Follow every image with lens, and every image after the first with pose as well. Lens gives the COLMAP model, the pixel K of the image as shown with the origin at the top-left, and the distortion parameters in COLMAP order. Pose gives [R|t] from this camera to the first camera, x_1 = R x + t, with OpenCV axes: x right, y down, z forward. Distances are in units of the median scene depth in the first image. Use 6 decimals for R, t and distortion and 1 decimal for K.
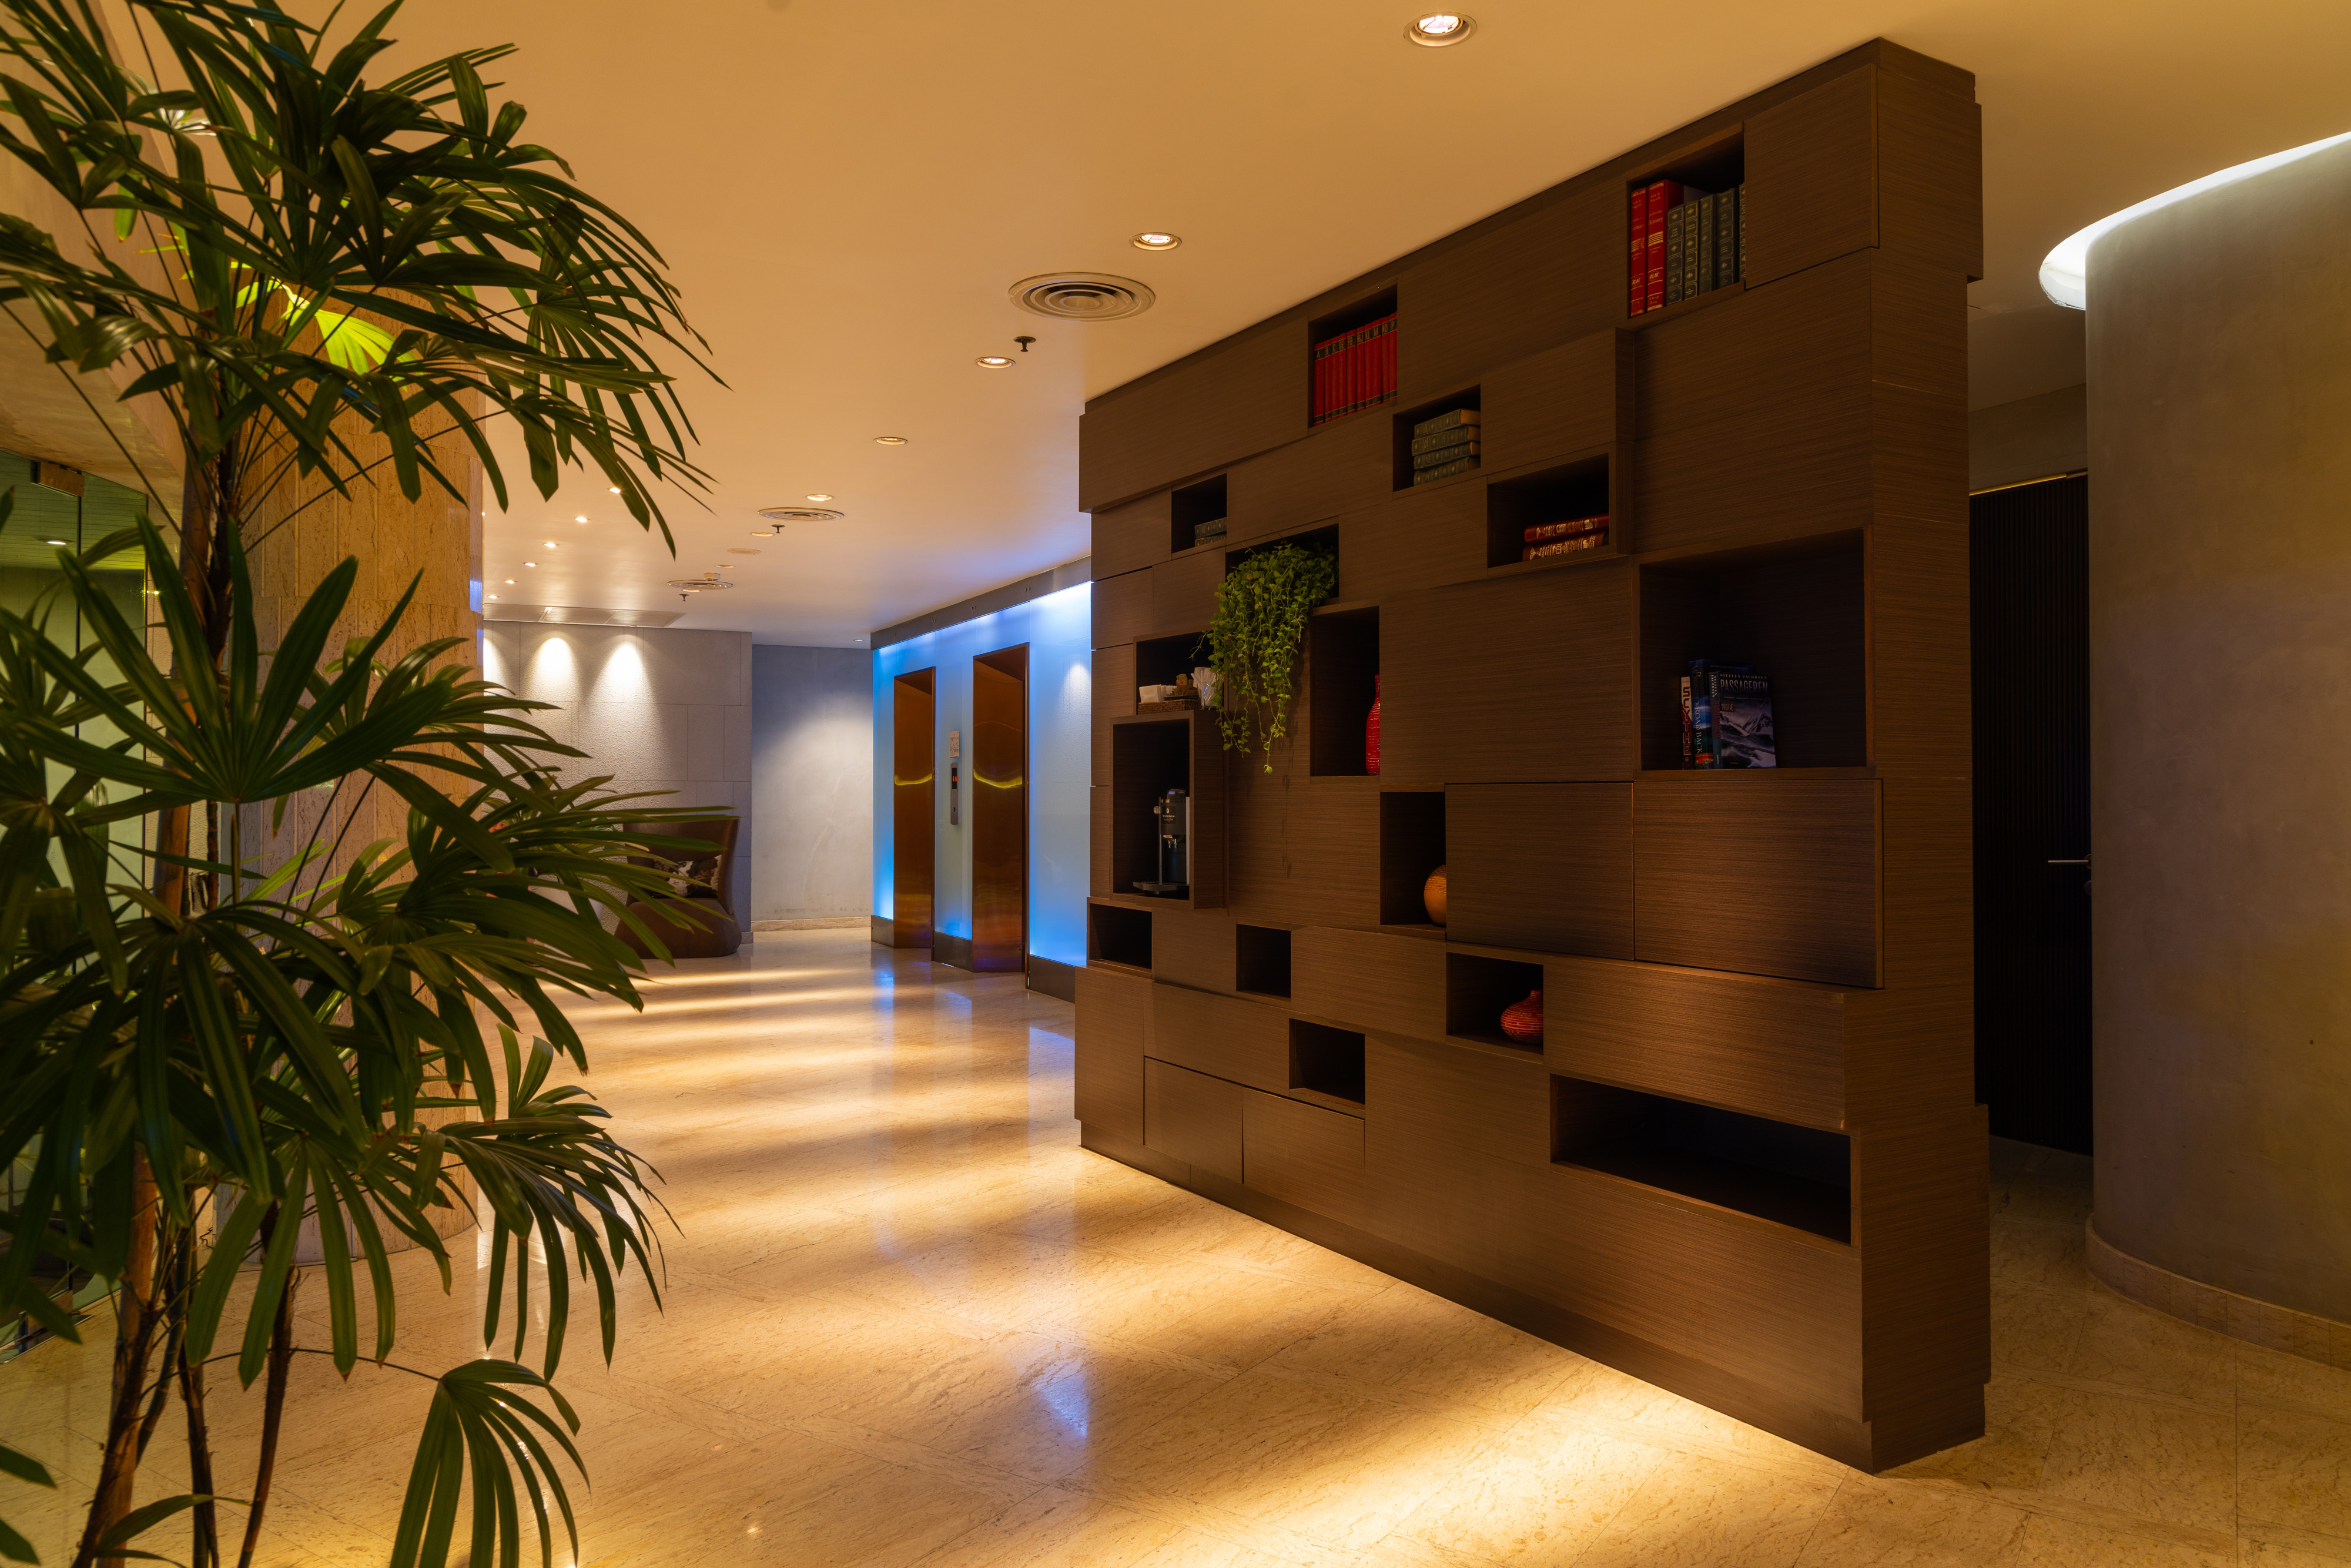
lens RADIAL K [[1566.3, 0, 1175.5], [0, 1566.3, 784.0], [0, 0, 1]] dist [0.001305, 0.000081]
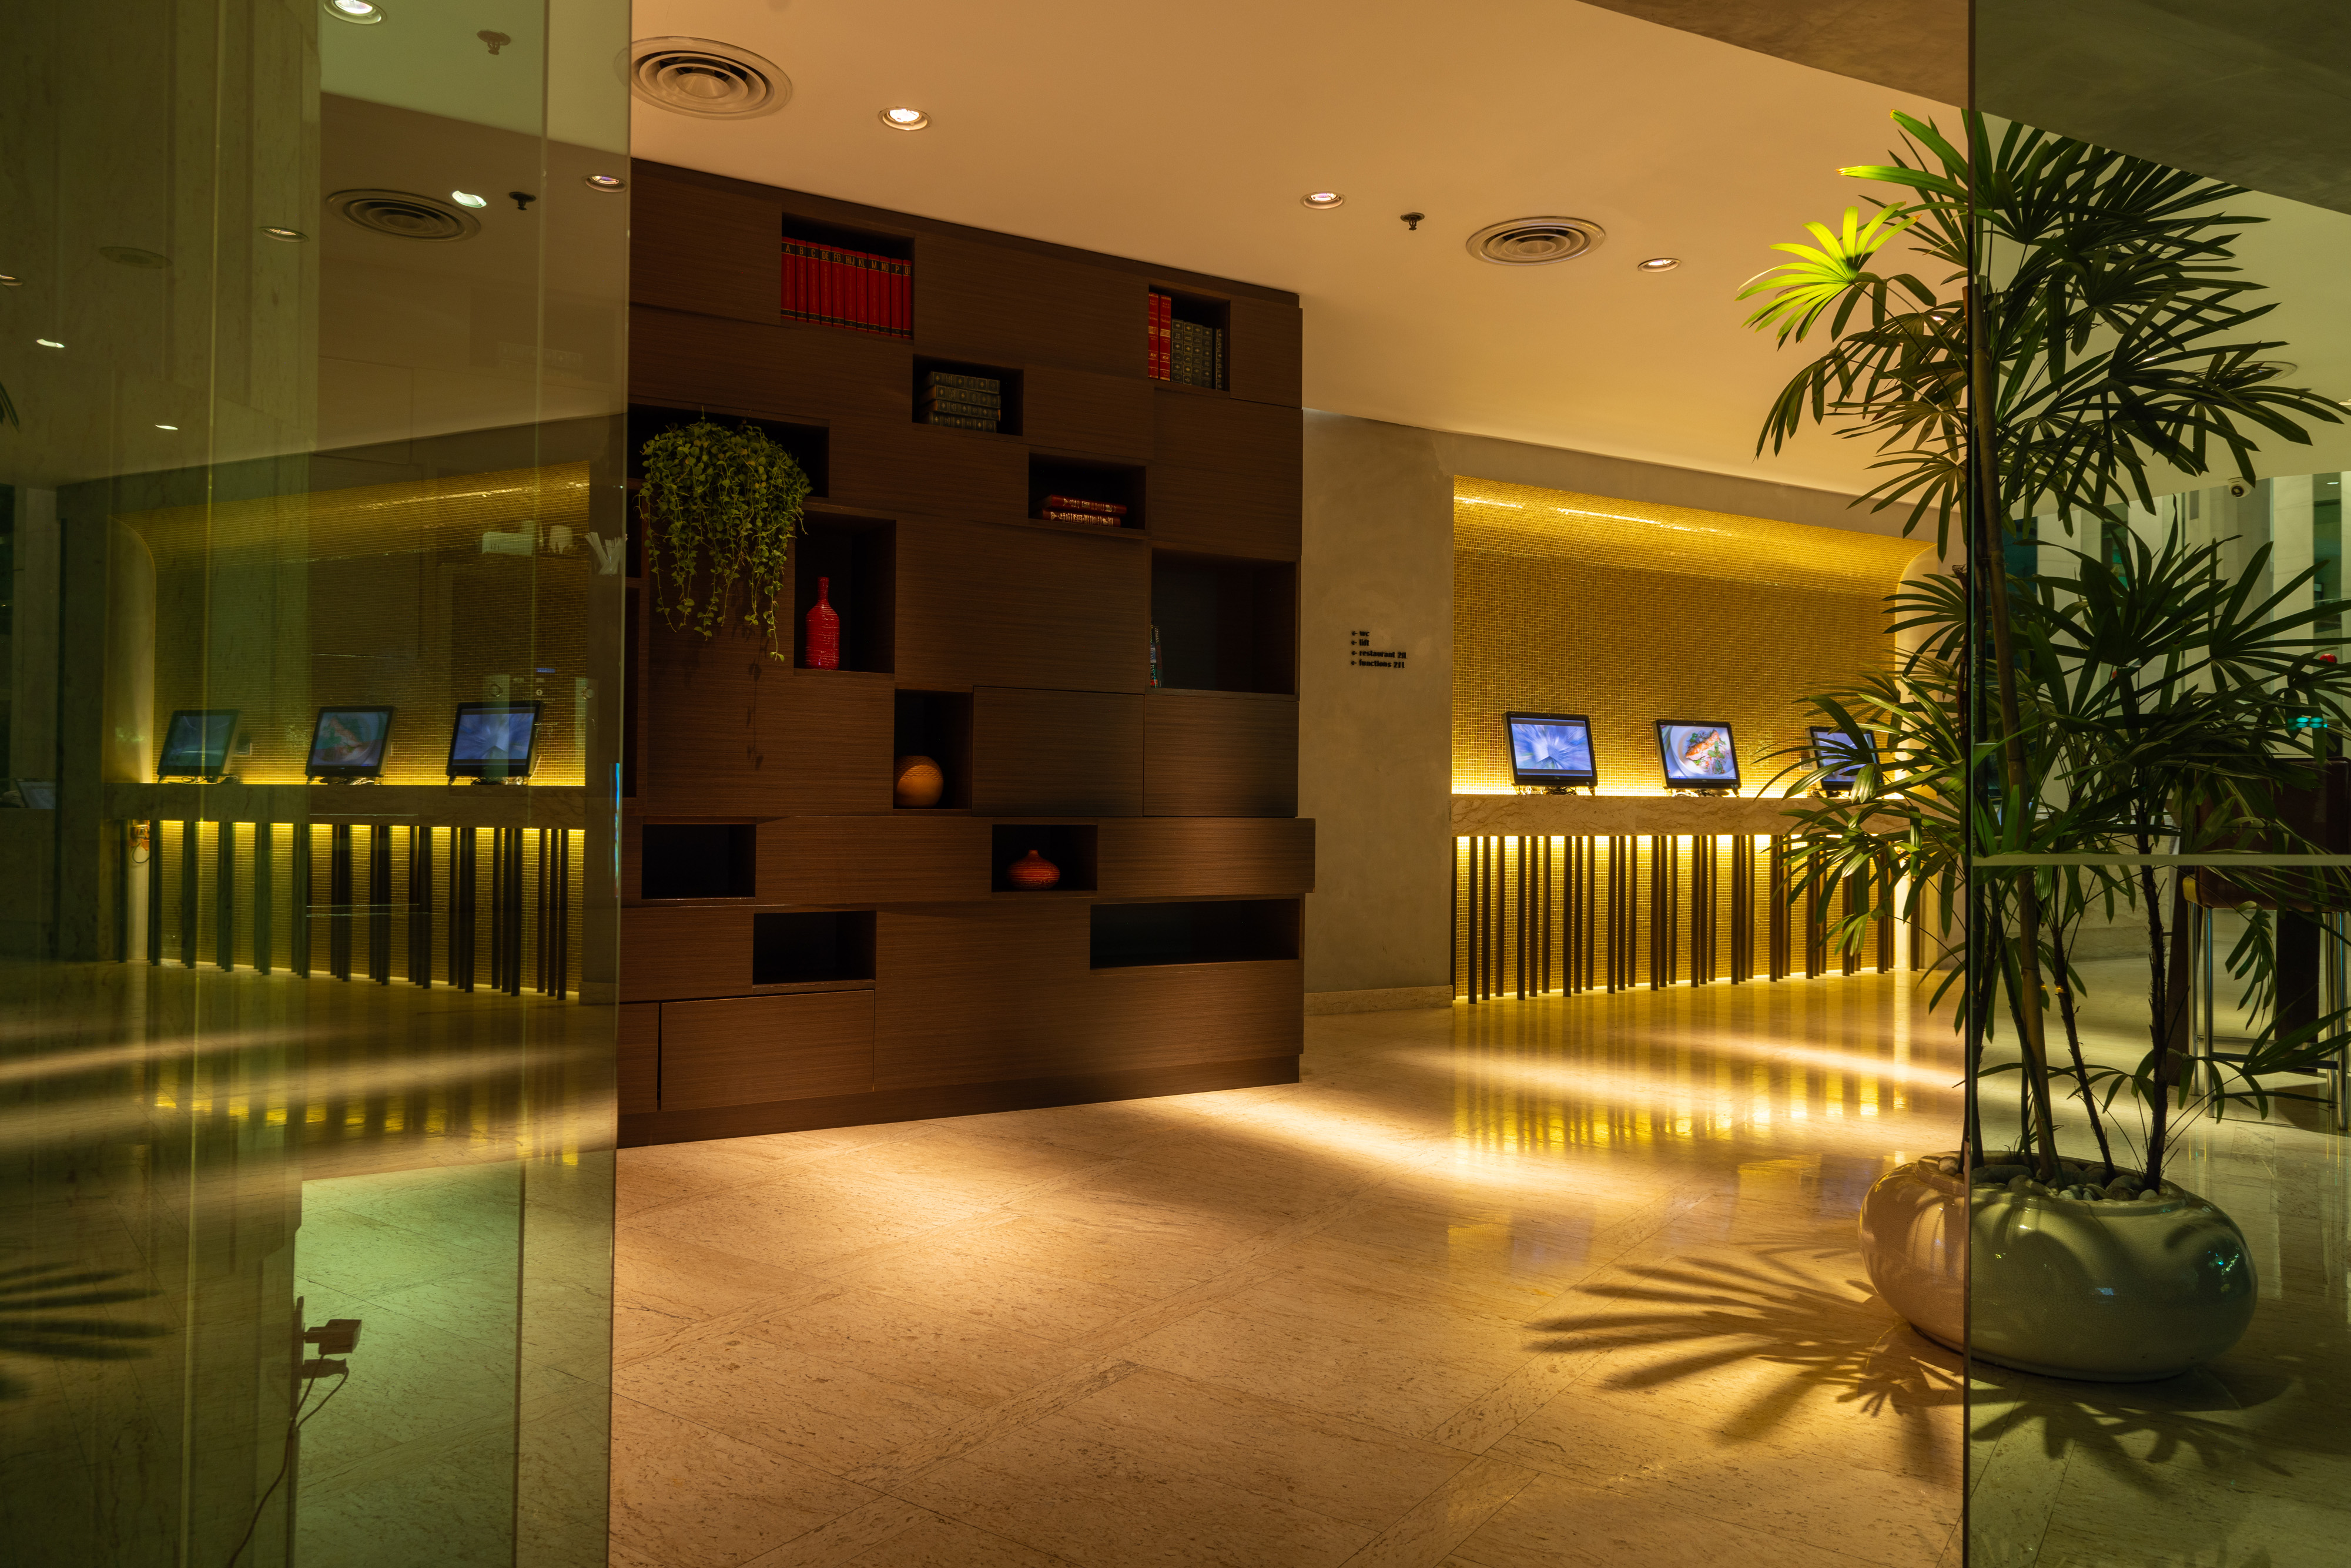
lens RADIAL K [[1566.3, 0, 1175.5], [0, 1566.3, 784.0], [0, 0, 1]] dist [0.001305, 0.000081]
pose [[0.023128, 0.013756, 0.999638, -1.052463], [-0.016607, 0.999773, -0.013374, 0.091274], [-0.999595, -0.016292, 0.023351, 0.842882]]
